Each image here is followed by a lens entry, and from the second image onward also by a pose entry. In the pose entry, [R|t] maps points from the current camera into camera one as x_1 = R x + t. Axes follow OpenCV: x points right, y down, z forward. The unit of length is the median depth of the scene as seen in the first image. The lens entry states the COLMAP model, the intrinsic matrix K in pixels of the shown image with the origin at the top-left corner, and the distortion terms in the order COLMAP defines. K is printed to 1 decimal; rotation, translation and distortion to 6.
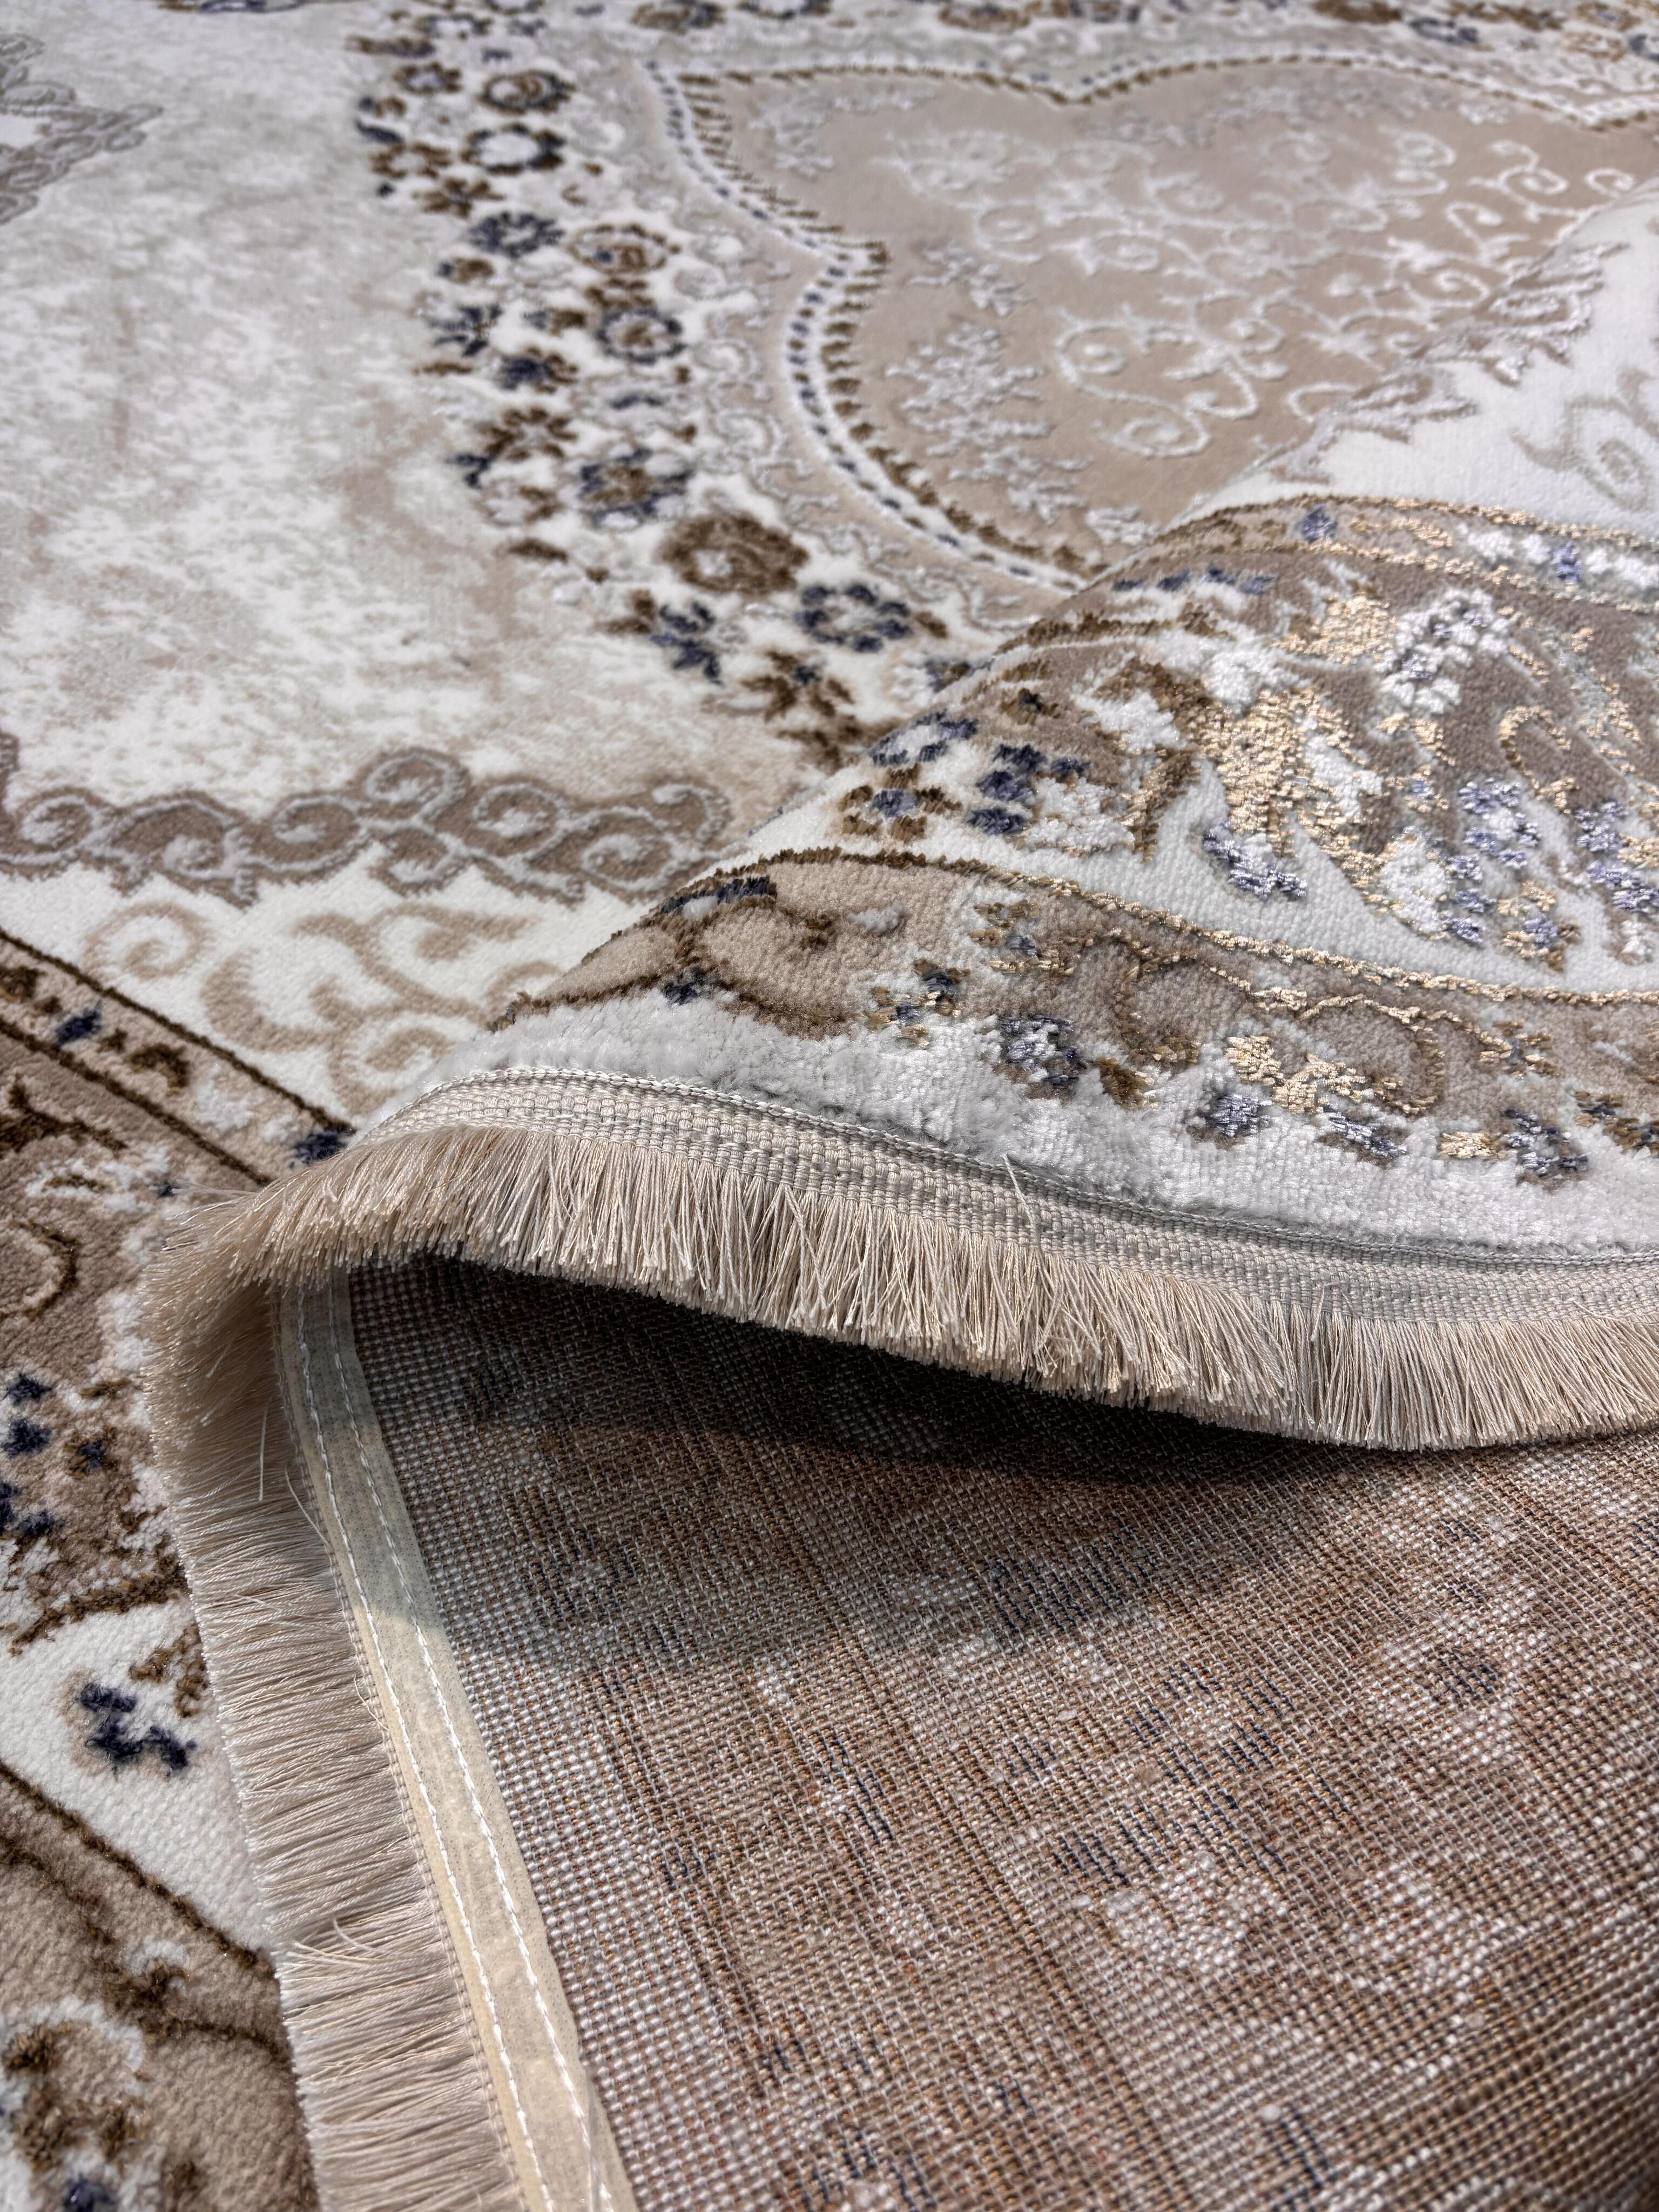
lens RADIAL K [[1669.9, 0, 826.9], [0, 1669.9, 1105.2], [0, 0, 1]] dist [0.052494, -0.028006]
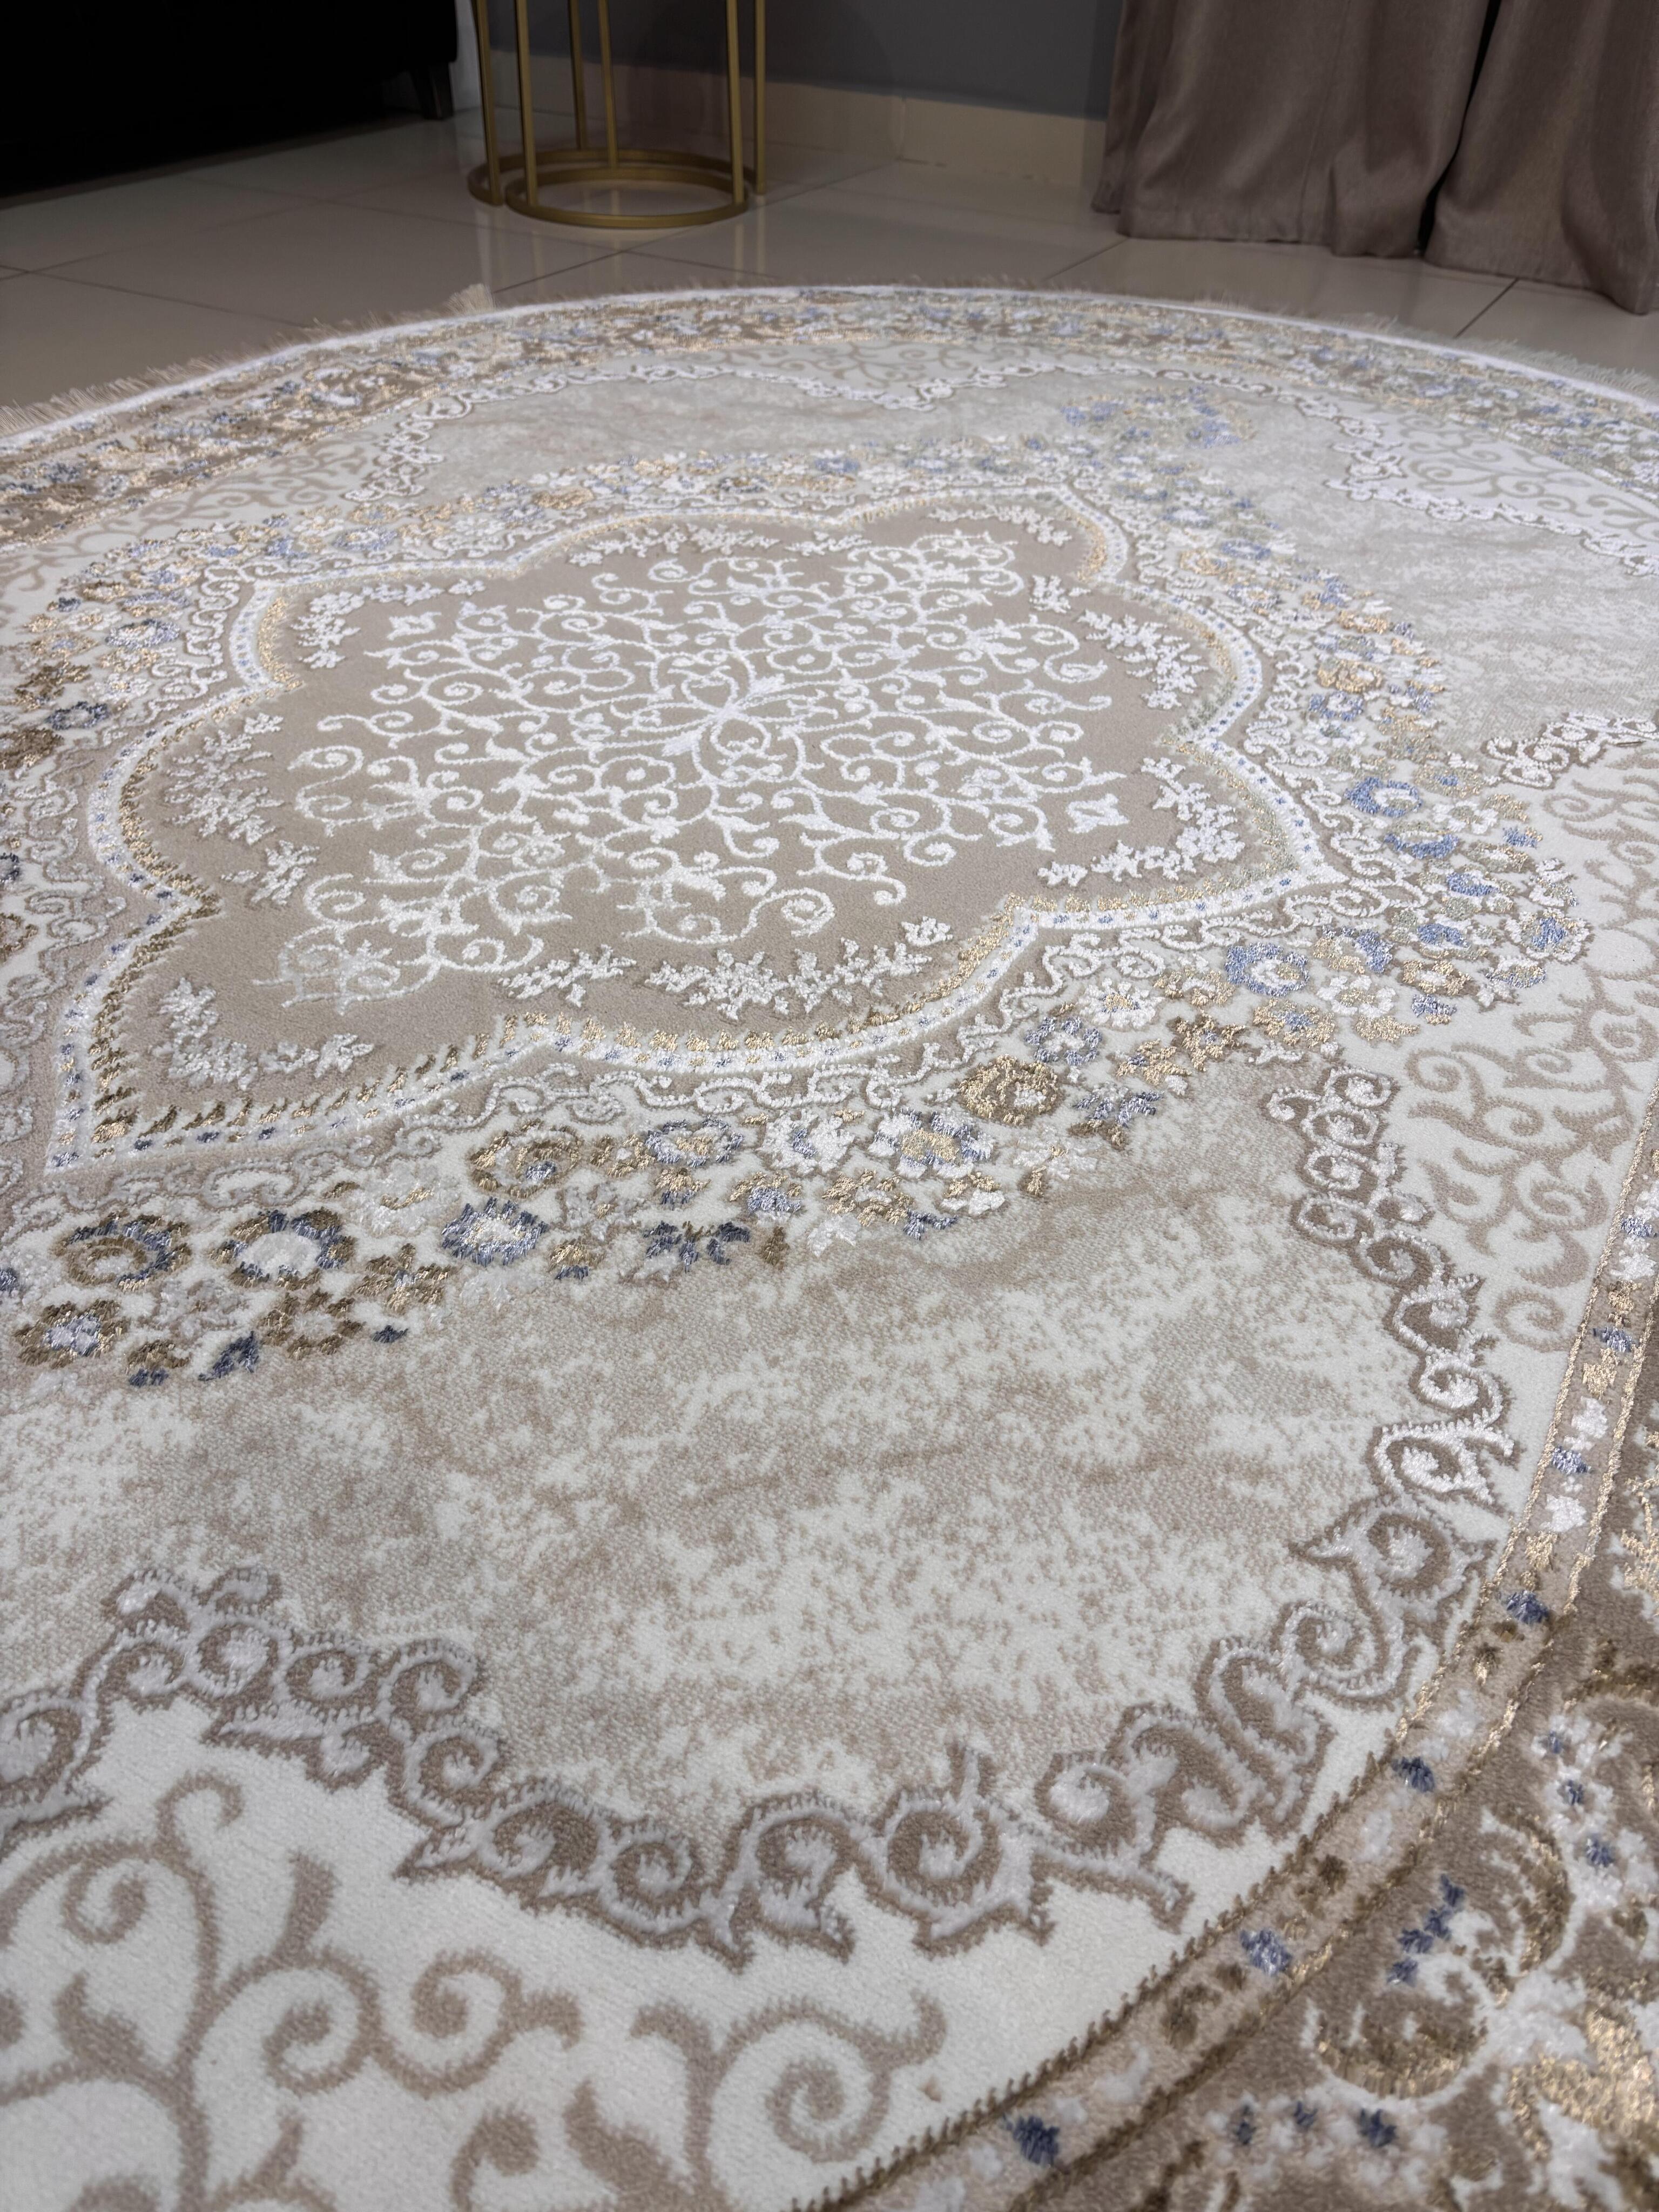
lens RADIAL K [[1669.9, 0, 823.2], [0, 1669.9, 1105.5], [0, 0, 1]] dist [0.052494, -0.028006]
pose [[-0.023869, -0.665396, 0.746109, -1.230708], [0.748318, 0.482993, 0.454684, -1.204396], [-0.662910, 0.569180, 0.486399, 0.501803]]
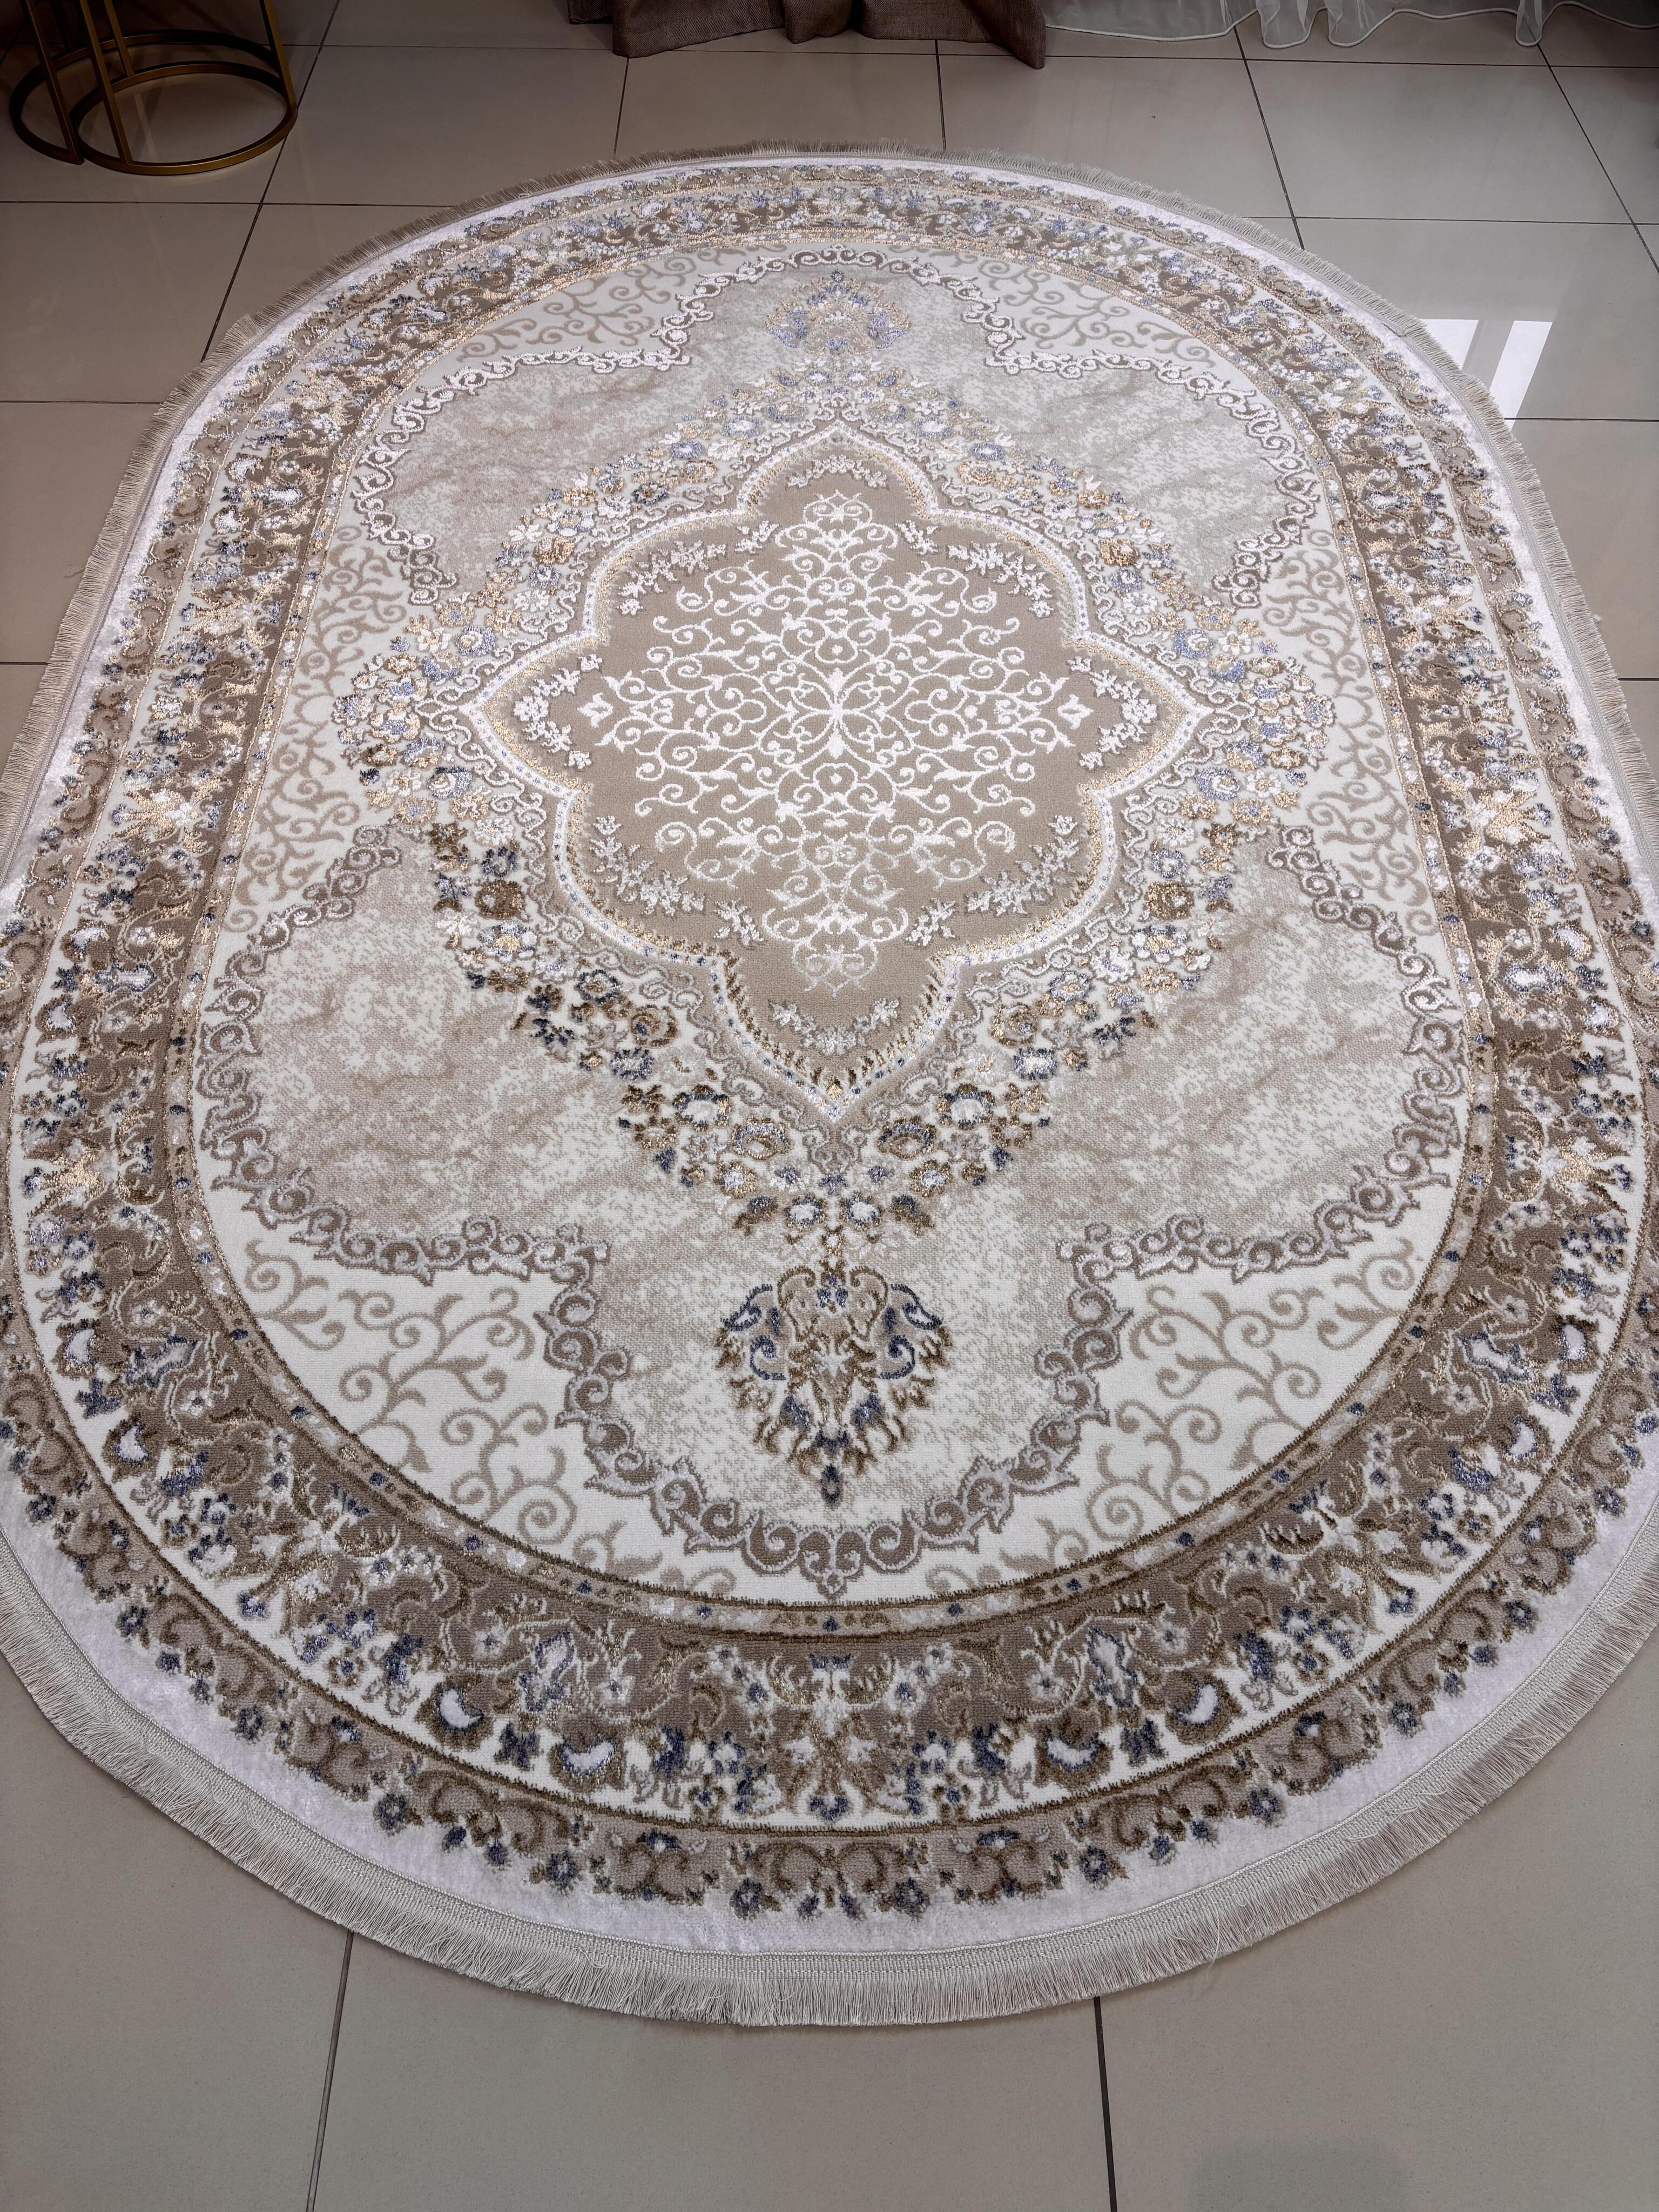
lens RADIAL K [[1669.9, 0, 828.8], [0, 1669.9, 1102.7], [0, 0, 1]] dist [0.052494, -0.028006]
pose [[-0.509811, -0.730274, 0.454745, -1.491955], [0.632664, 0.039930, 0.773397, -3.288341], [-0.582949, 0.681987, 0.441661, 0.352287]]
